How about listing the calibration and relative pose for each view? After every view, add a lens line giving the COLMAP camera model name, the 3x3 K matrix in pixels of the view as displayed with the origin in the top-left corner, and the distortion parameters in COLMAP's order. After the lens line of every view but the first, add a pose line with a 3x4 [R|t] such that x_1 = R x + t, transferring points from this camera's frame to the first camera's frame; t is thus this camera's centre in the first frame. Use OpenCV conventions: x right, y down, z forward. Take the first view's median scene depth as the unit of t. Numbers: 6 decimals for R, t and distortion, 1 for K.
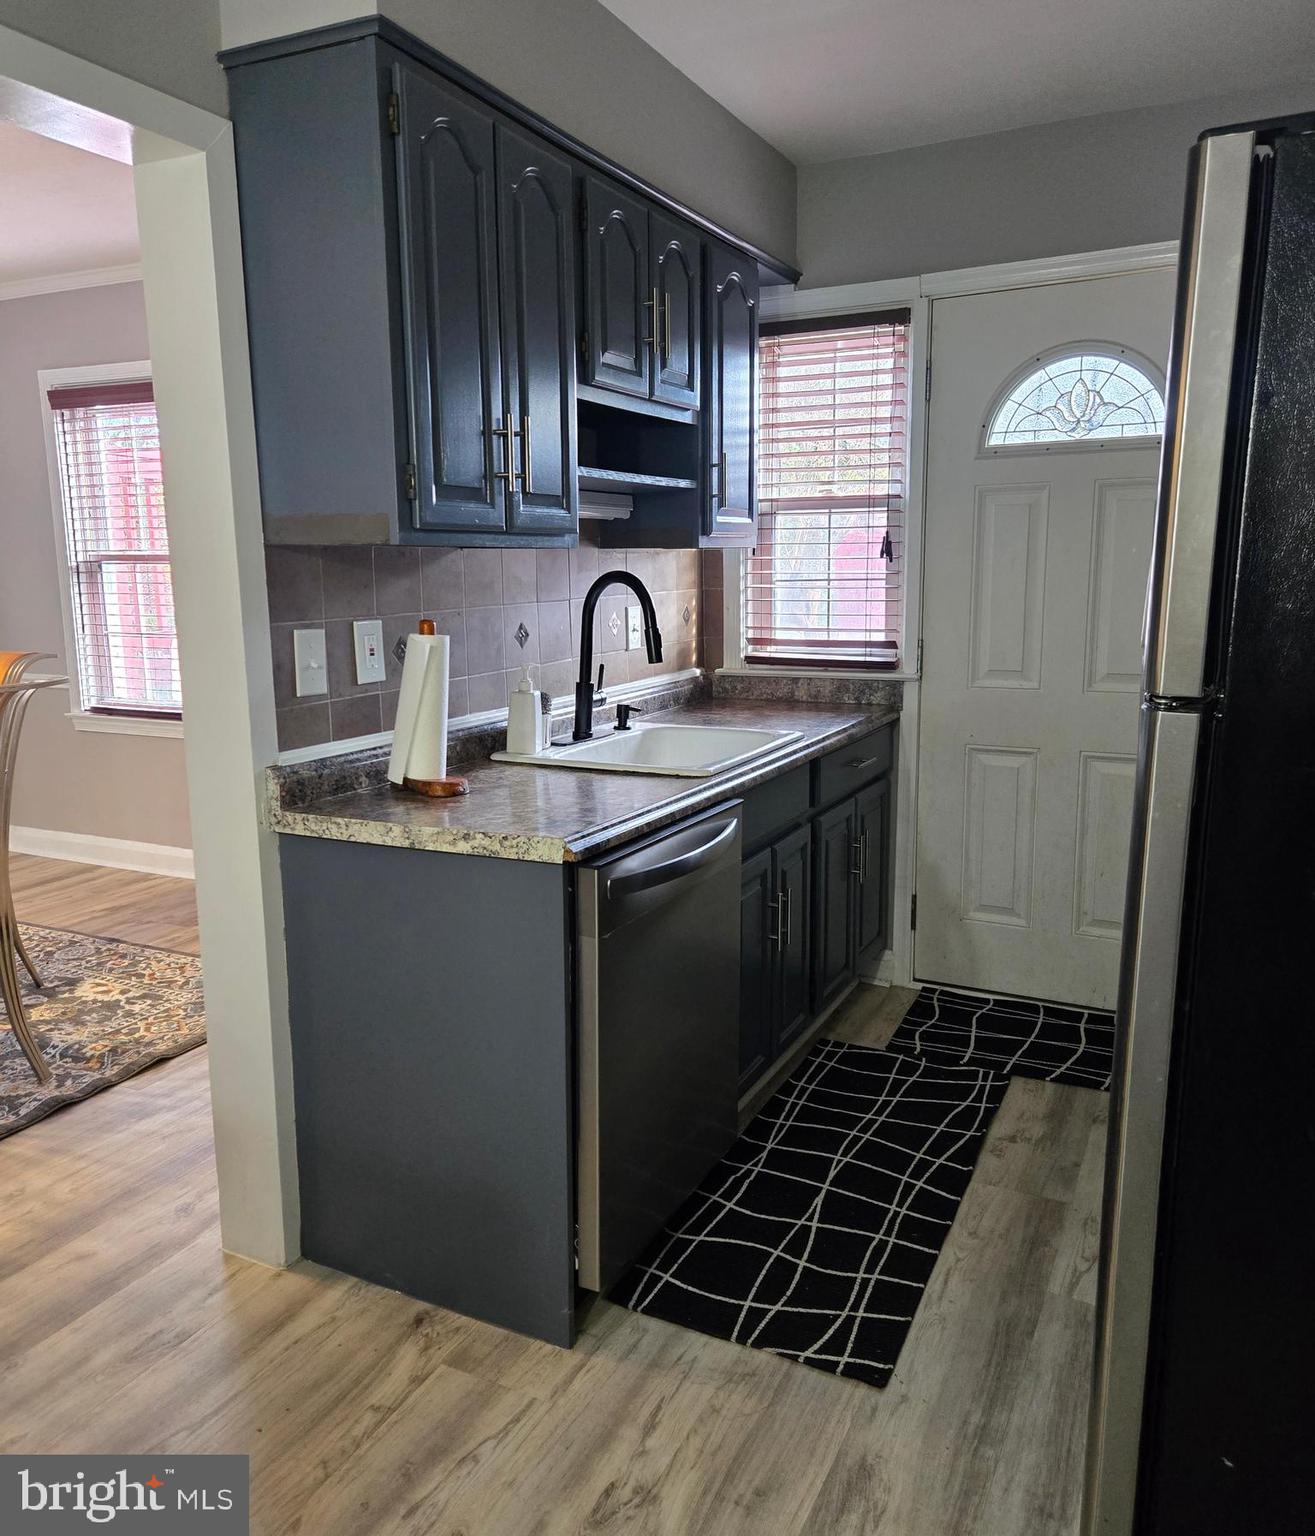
lens RADIAL K [[1180.5, 0, 645.7], [0, 1180.5, 768.8], [0, 0, 1]] dist [0.086918, -0.088770]
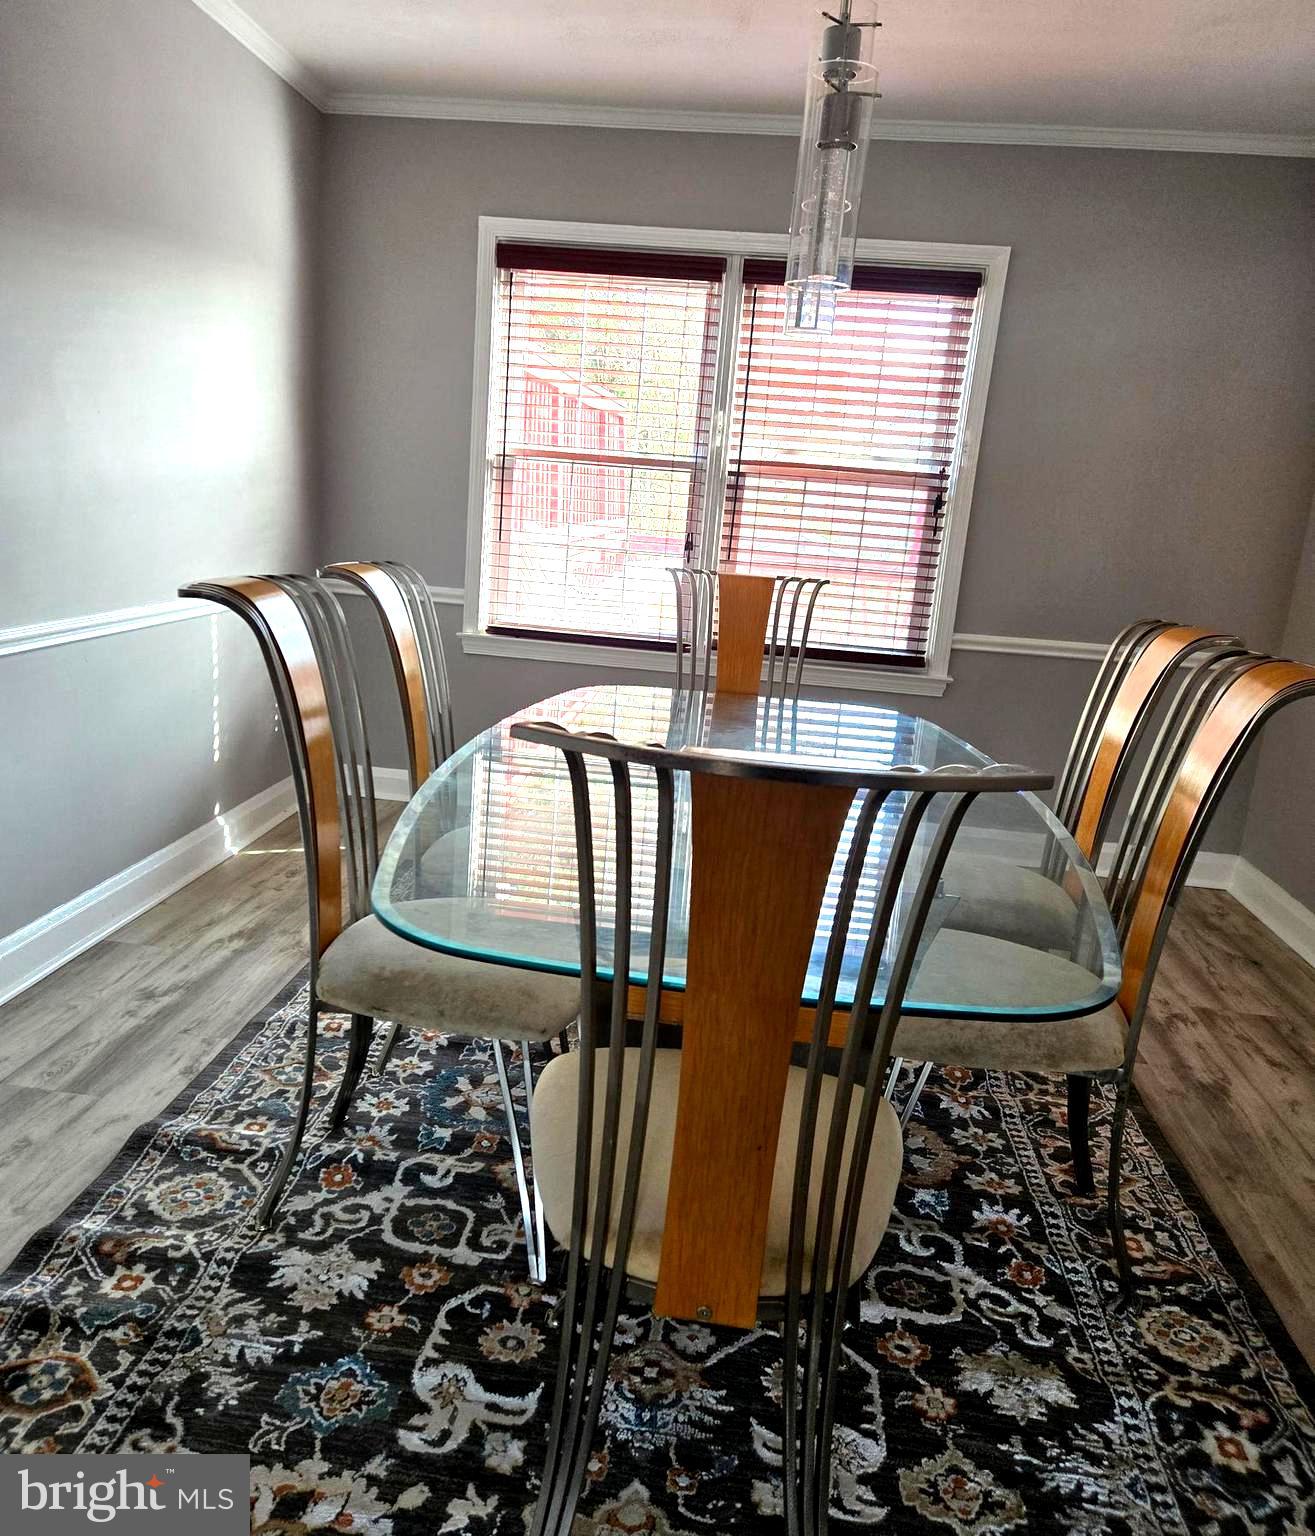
lens RADIAL K [[1175.6, 0, 654.7], [0, 1175.6, 748.8], [0, 0, 1]] dist [0.077531, -0.059990]
pose [[0.932240, 0.005194, 0.361804, -1.023952], [-0.025500, 0.998354, 0.051373, -0.016092], [-0.360941, -0.057118, 0.930838, 0.259247]]
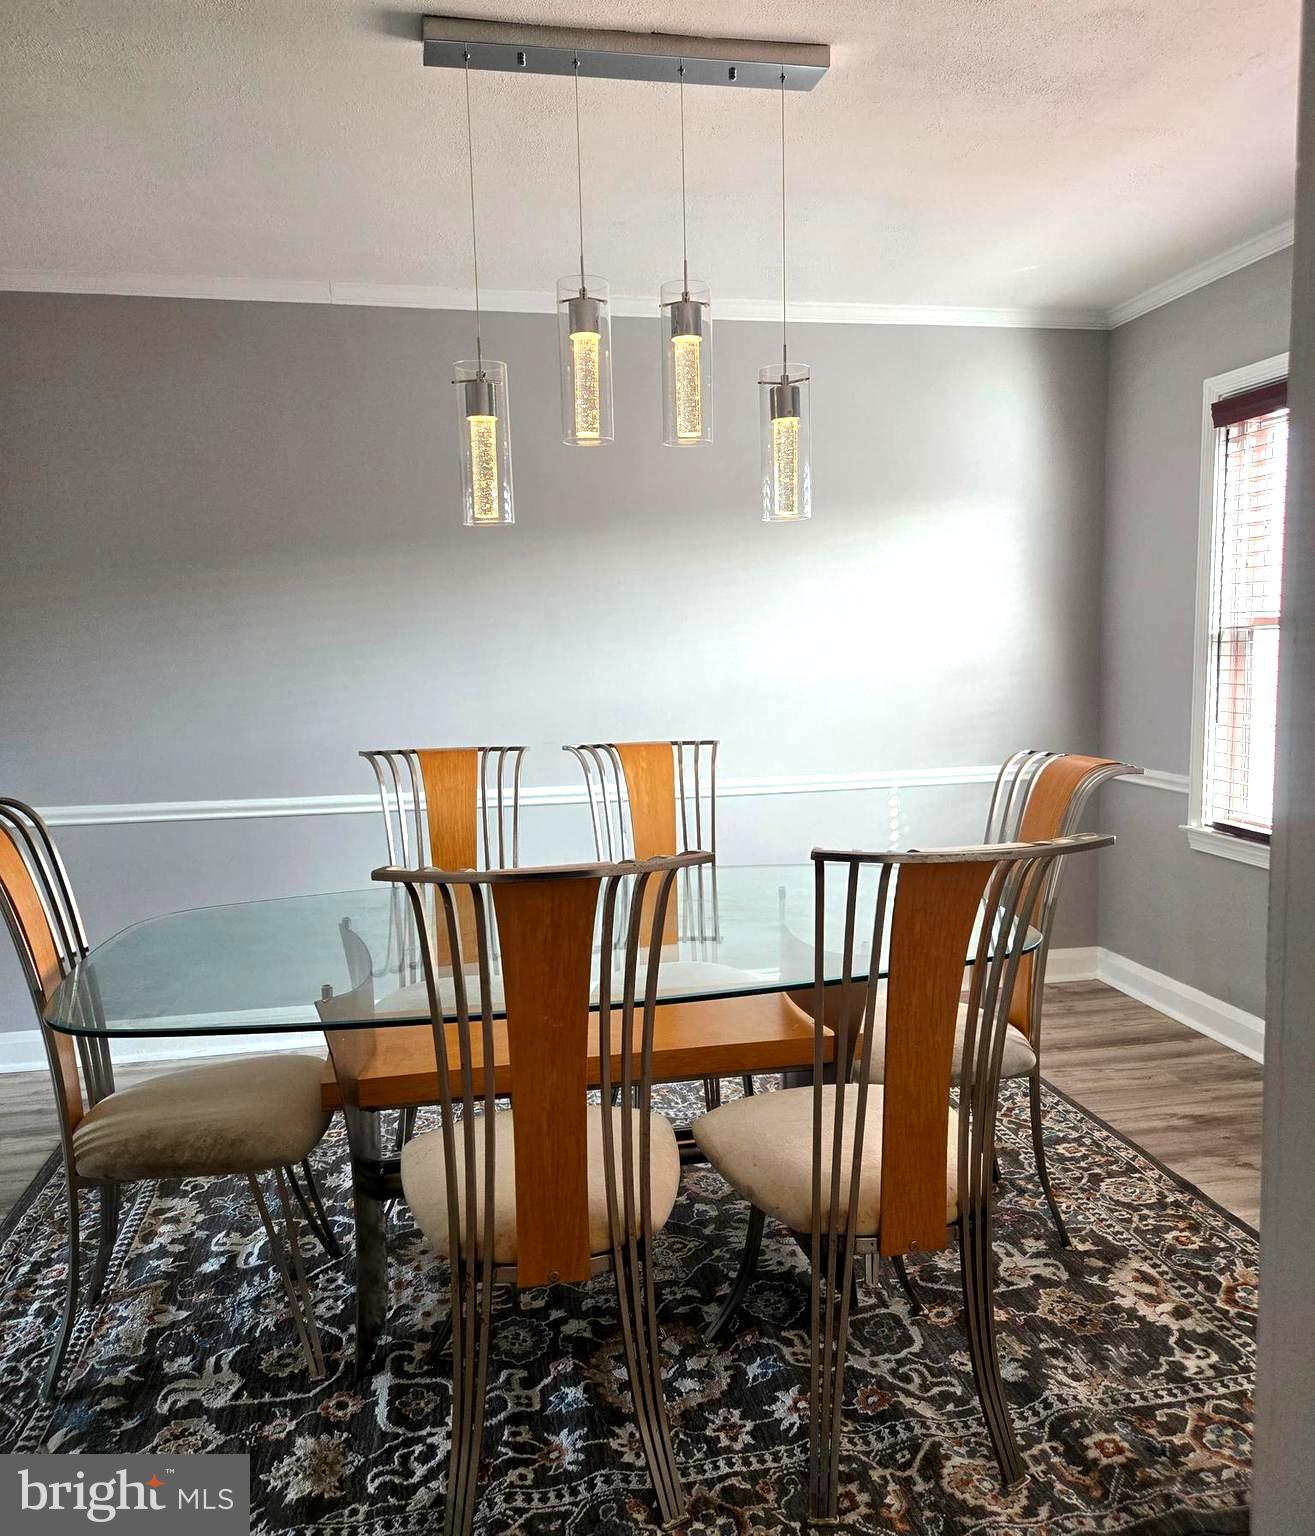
lens RADIAL K [[1174.3, 0, 651.3], [0, 1174.3, 769.4], [0, 0, 1]] dist [0.083355, -0.069588]
pose [[0.612107, 0.087919, -0.785872, -0.152560], [-0.122328, 0.992365, 0.015741, -0.081882], [0.781256, 0.086499, 0.618188, 0.416795]]
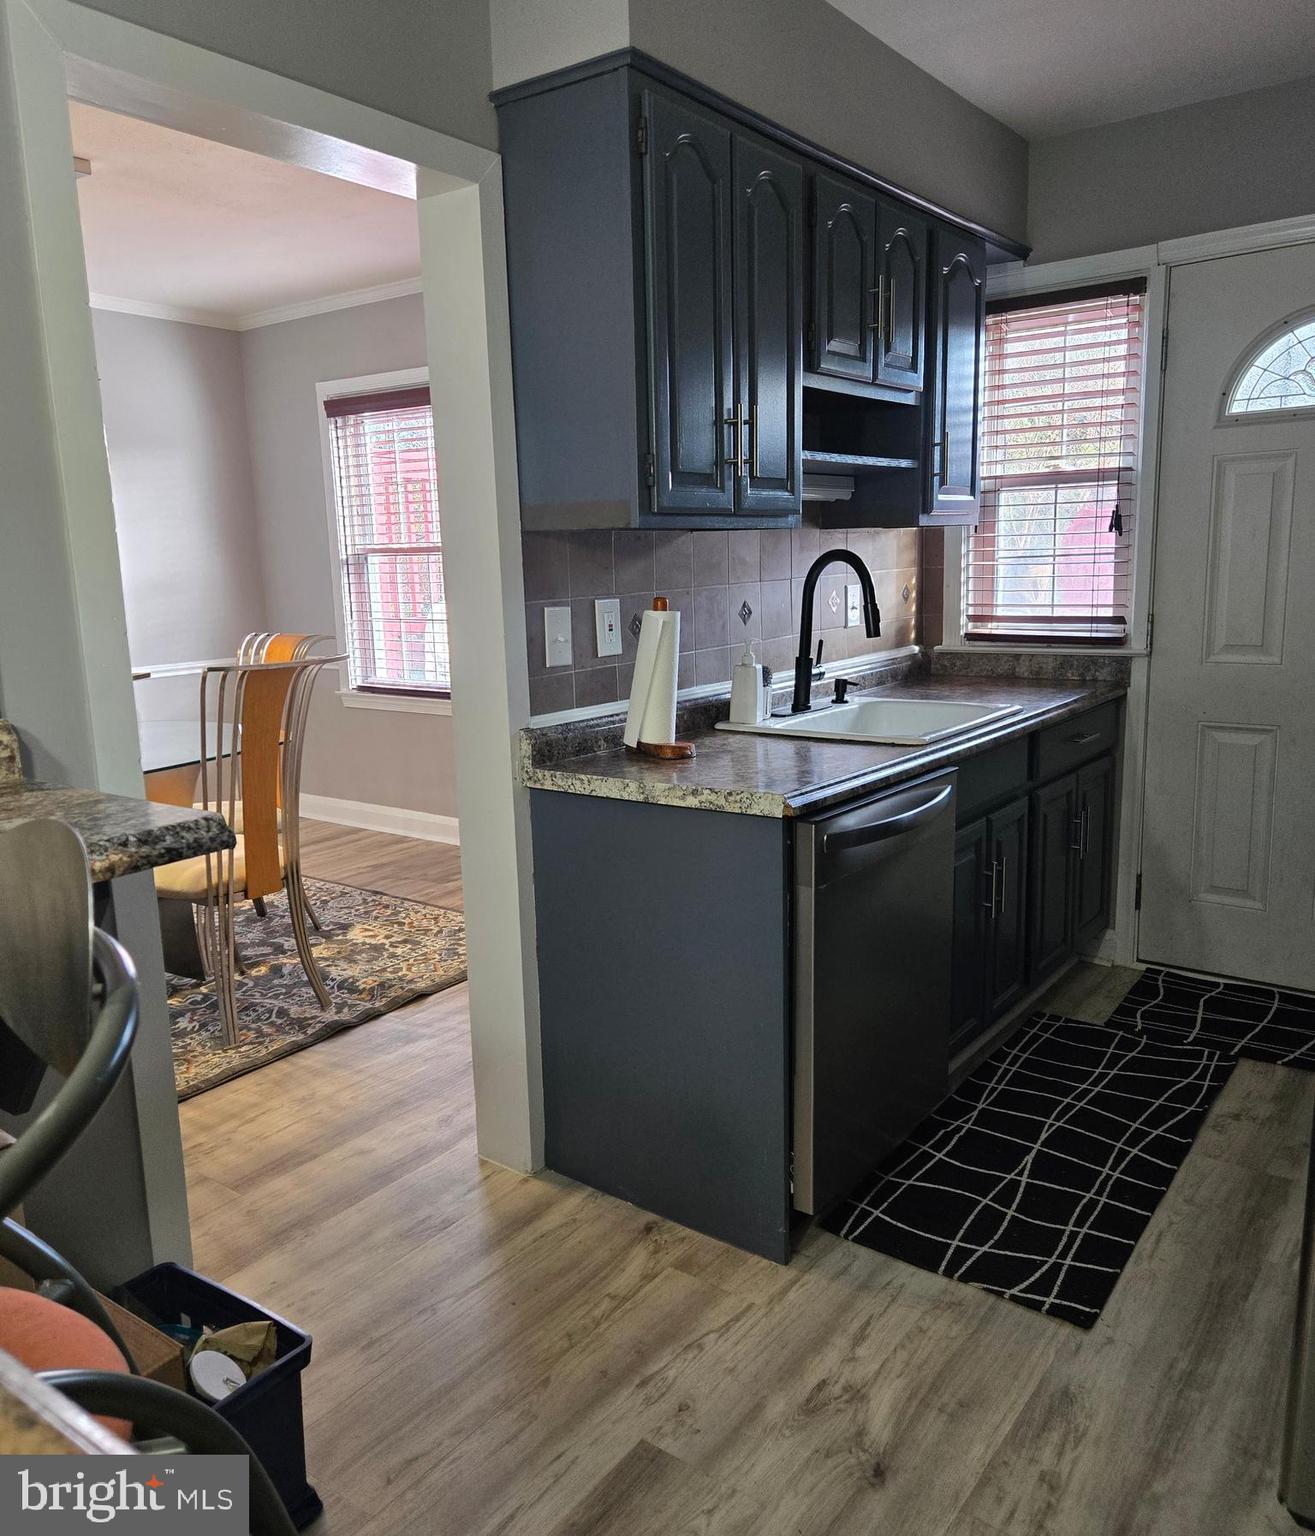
lens RADIAL K [[1174.3, 0, 651.3], [0, 1174.3, 769.4], [0, 0, 1]] dist [0.083355, -0.069588]
pose [[0.984130, 0.014823, -0.176830, 0.000928], [-0.012762, 0.999837, 0.012784, 0.013425], [0.176990, -0.010324, 0.984158, -0.048995]]
